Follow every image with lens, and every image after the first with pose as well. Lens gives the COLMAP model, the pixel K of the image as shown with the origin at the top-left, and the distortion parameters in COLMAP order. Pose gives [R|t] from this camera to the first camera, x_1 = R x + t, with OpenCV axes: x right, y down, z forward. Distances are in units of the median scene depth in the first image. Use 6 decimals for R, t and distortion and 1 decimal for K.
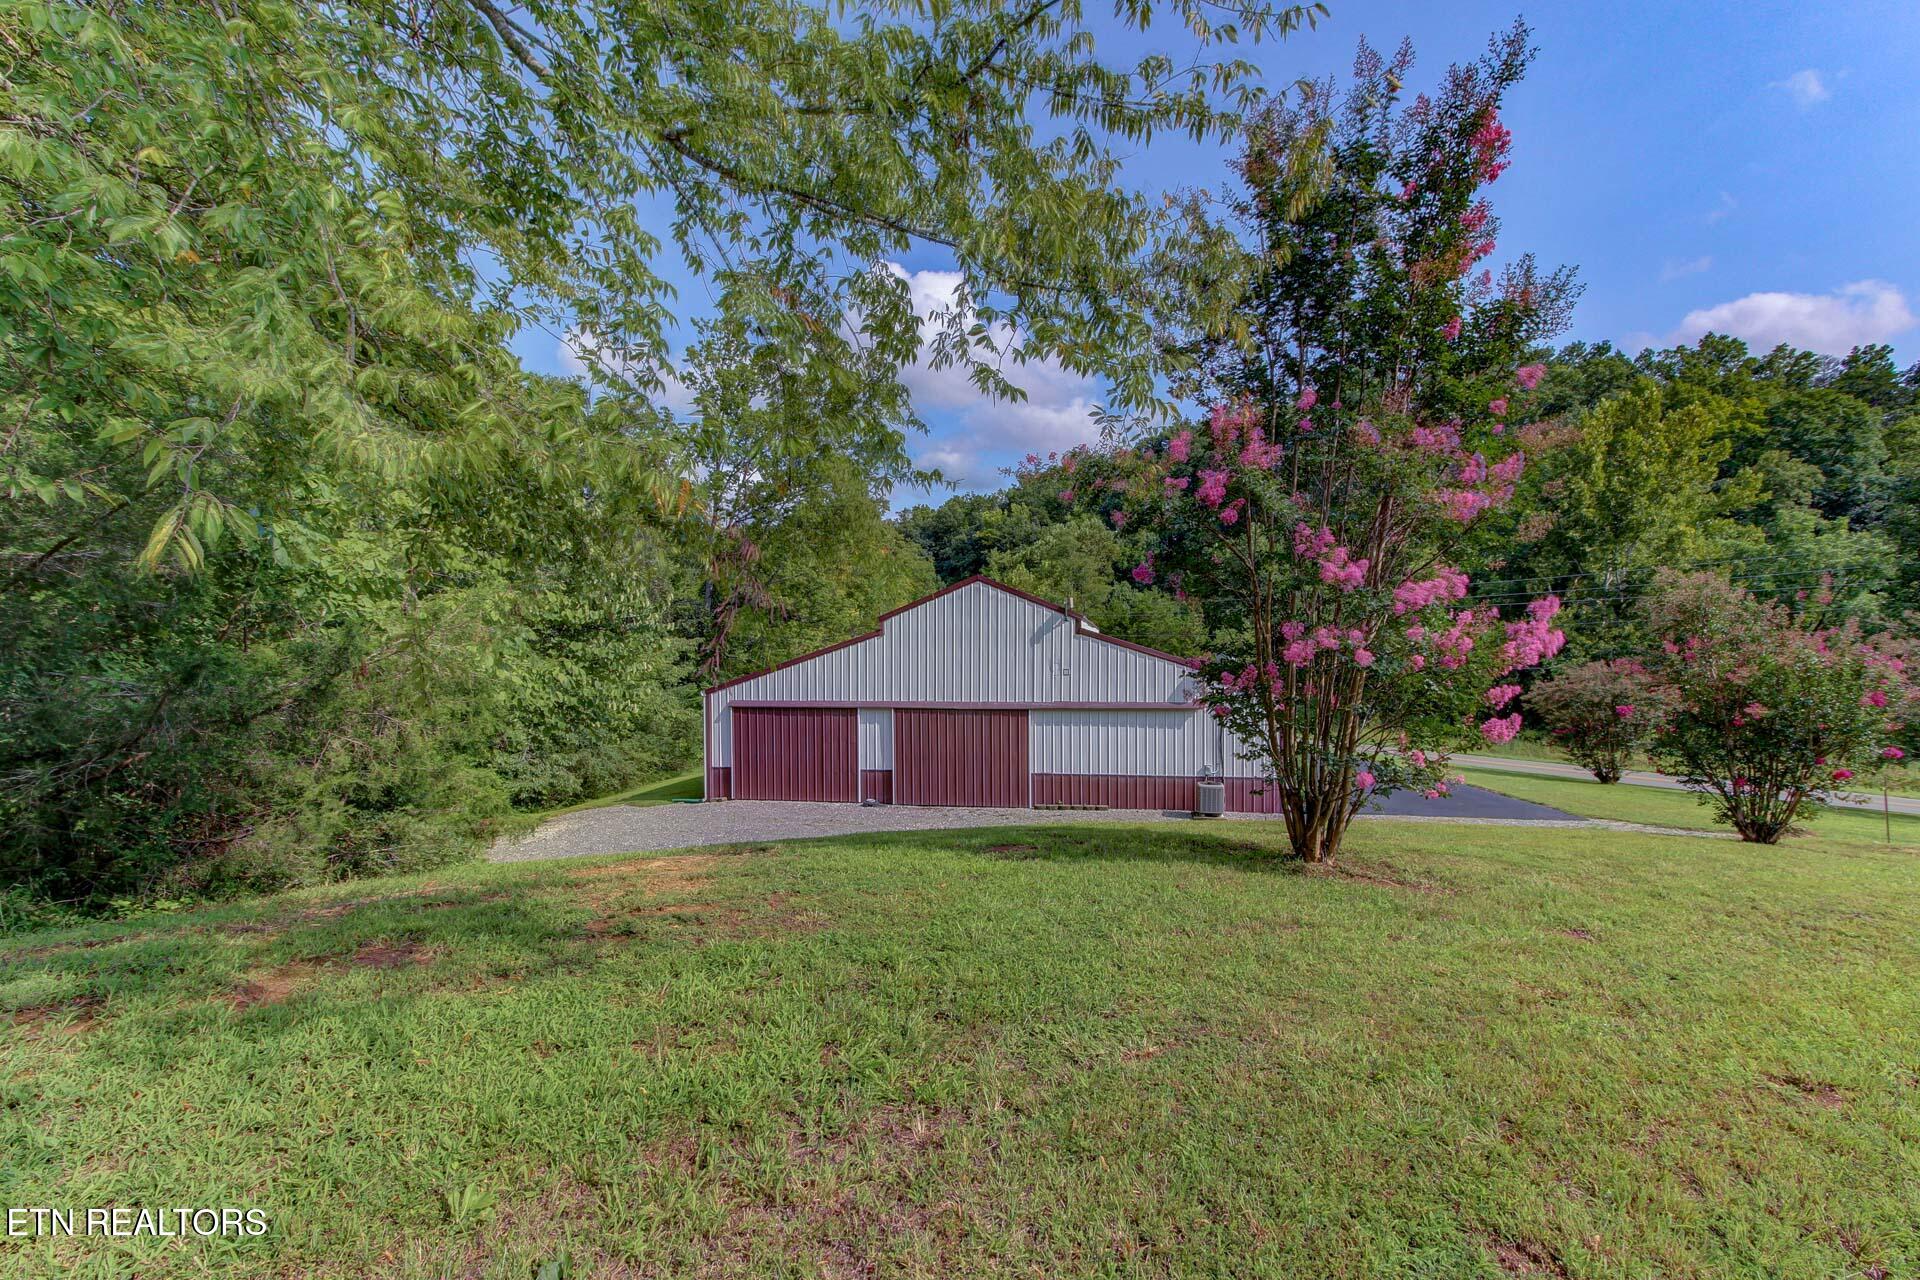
lens RADIAL K [[884.7, 0, 960.0], [0, 884.7, 640.0], [0, 0, 1]] dist [-0.000109, 0.004883]
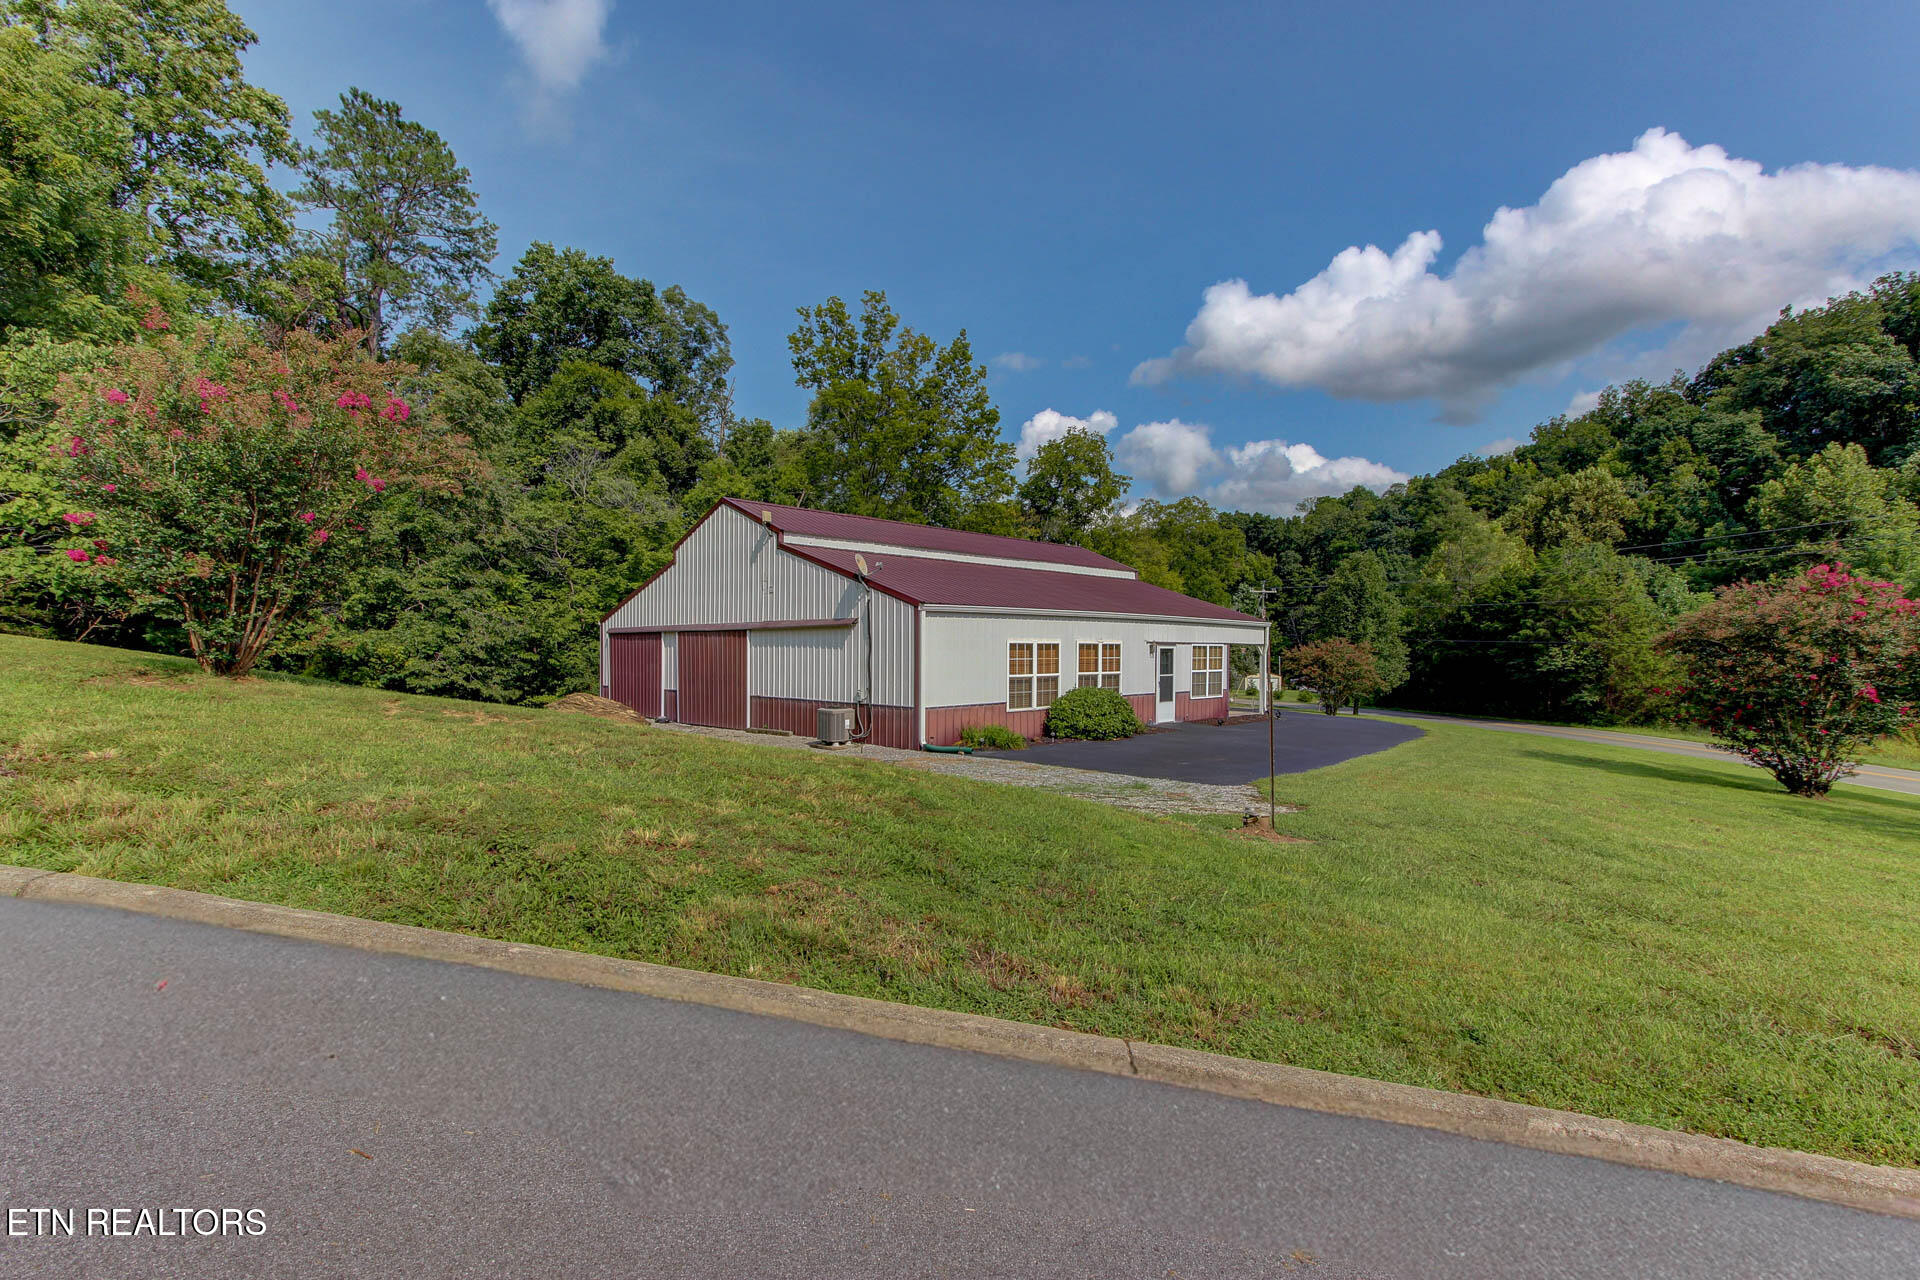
lens RADIAL K [[884.7, 0, 960.0], [0, 884.7, 640.0], [0, 0, 1]] dist [-0.000109, 0.004883]
pose [[0.826970, 0.000795, -0.562245, 0.801777], [-0.001935, 0.999997, -0.001432, 0.087620], [0.562243, 0.002272, 0.826969, 0.308409]]
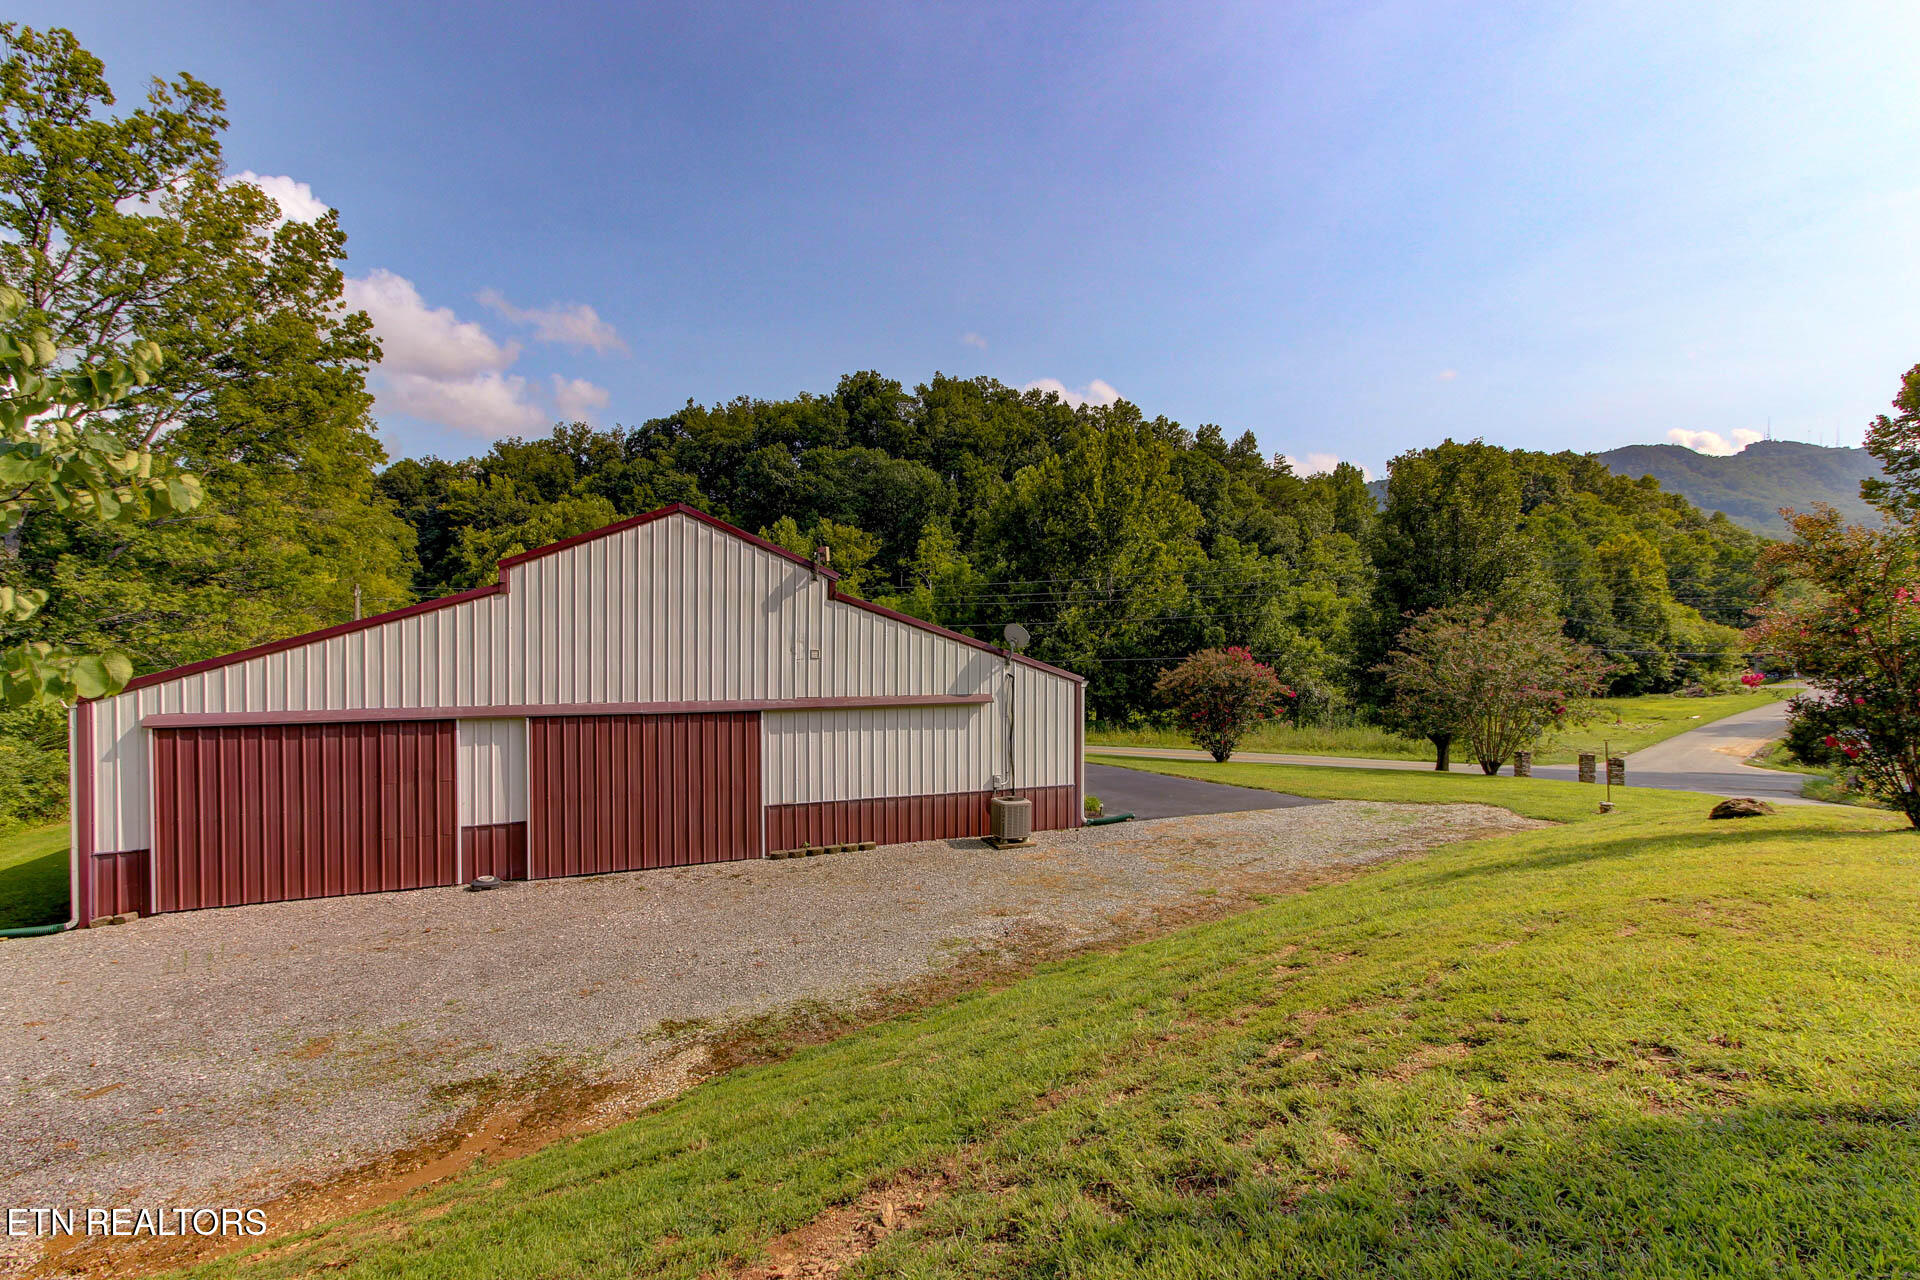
lens RADIAL K [[884.7, 0, 960.0], [0, 884.7, 640.0], [0, 0, 1]] dist [-0.000109, 0.004883]
pose [[0.839862, 0.008128, 0.542740, -0.154072], [-0.007186, 0.999967, -0.003856, 0.025665], [-0.542753, -0.000661, 0.839892, 0.346909]]
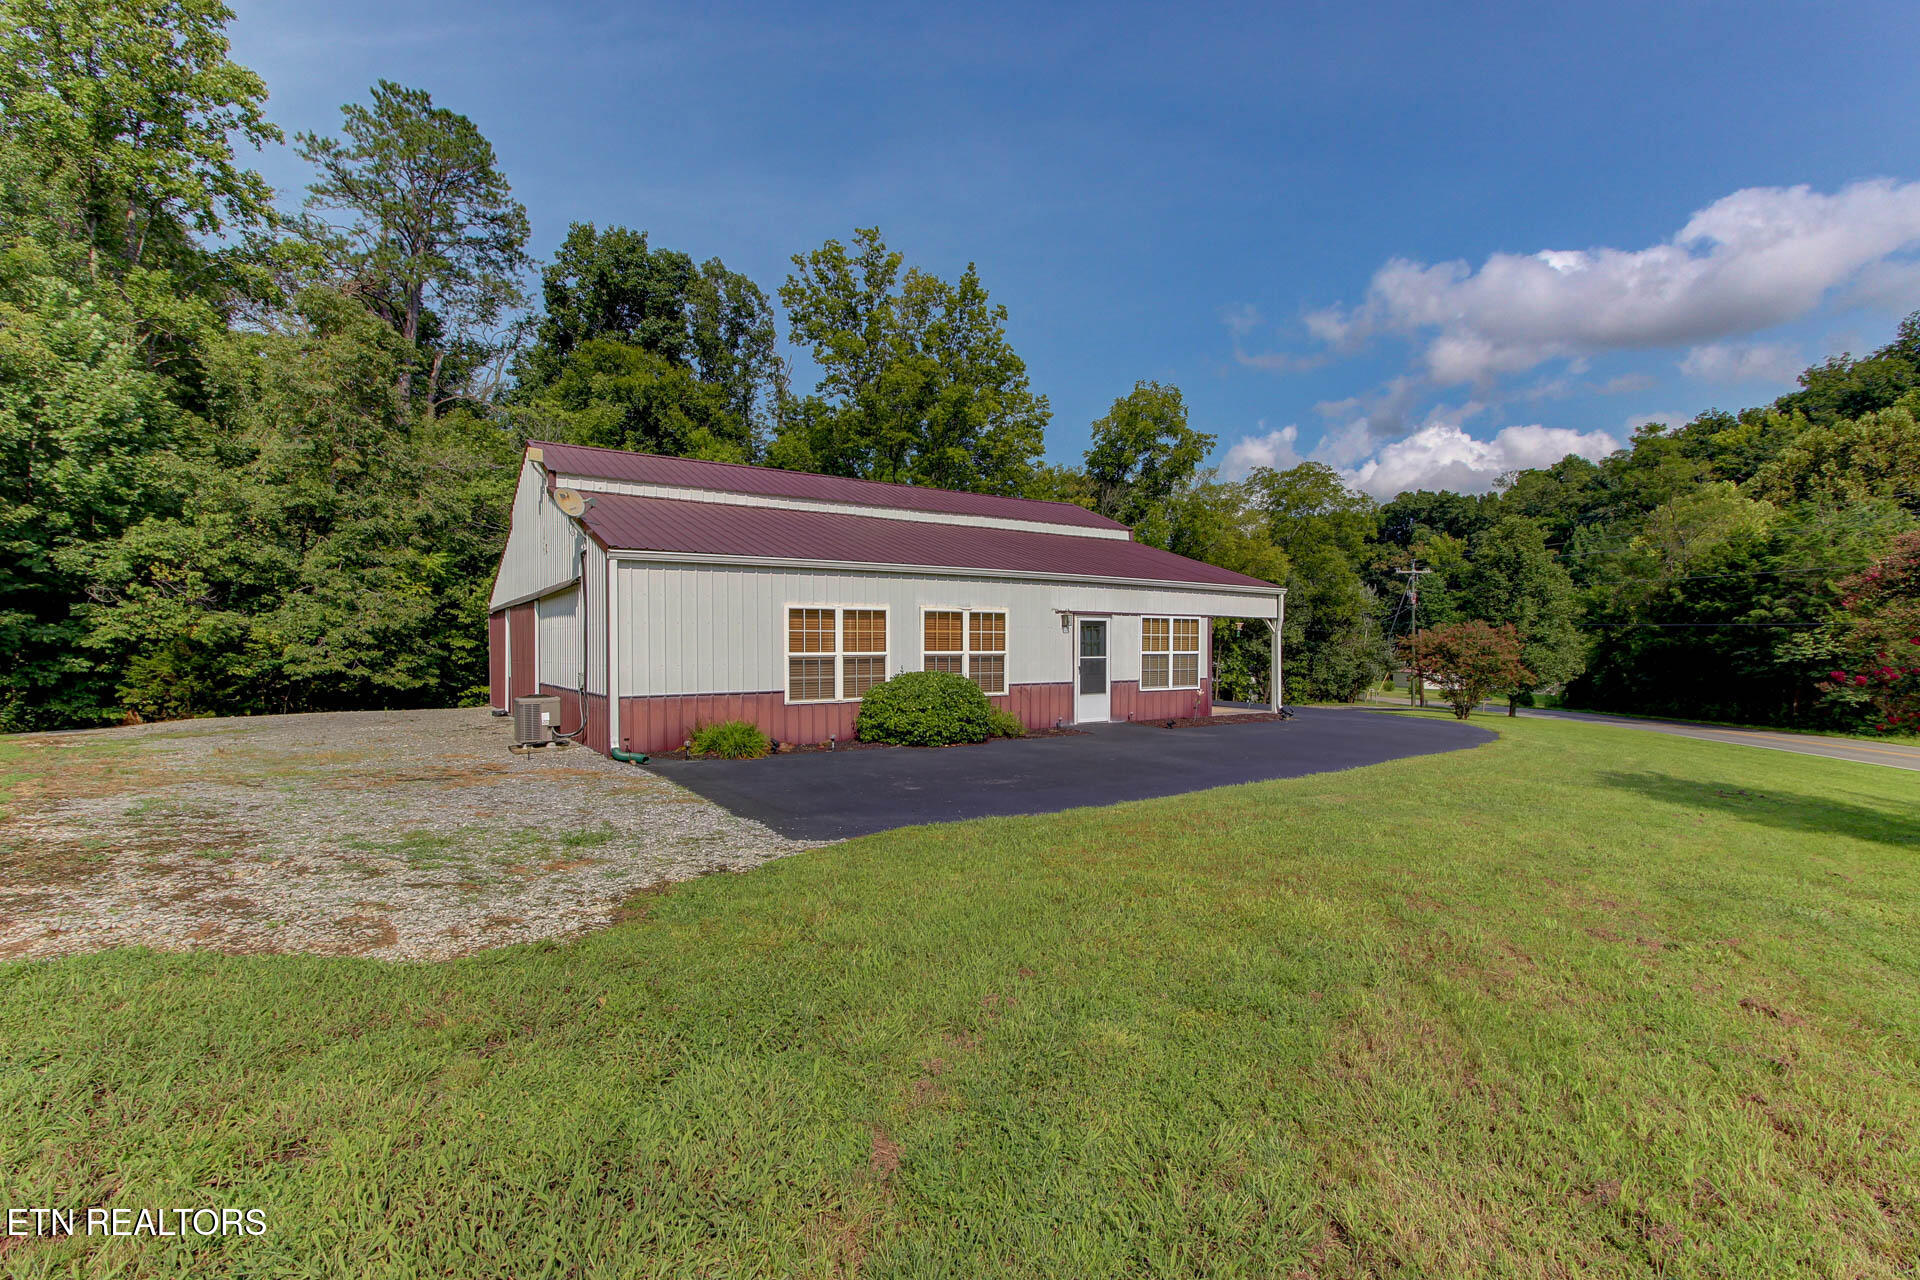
lens RADIAL K [[884.7, 0, 960.0], [0, 884.7, 640.0], [0, 0, 1]] dist [-0.000109, 0.004883]
pose [[0.701998, -0.003938, -0.712168, 0.877829], [0.005214, 0.999986, -0.000390, 0.112220], [0.712160, -0.003440, 0.702009, 0.697674]]
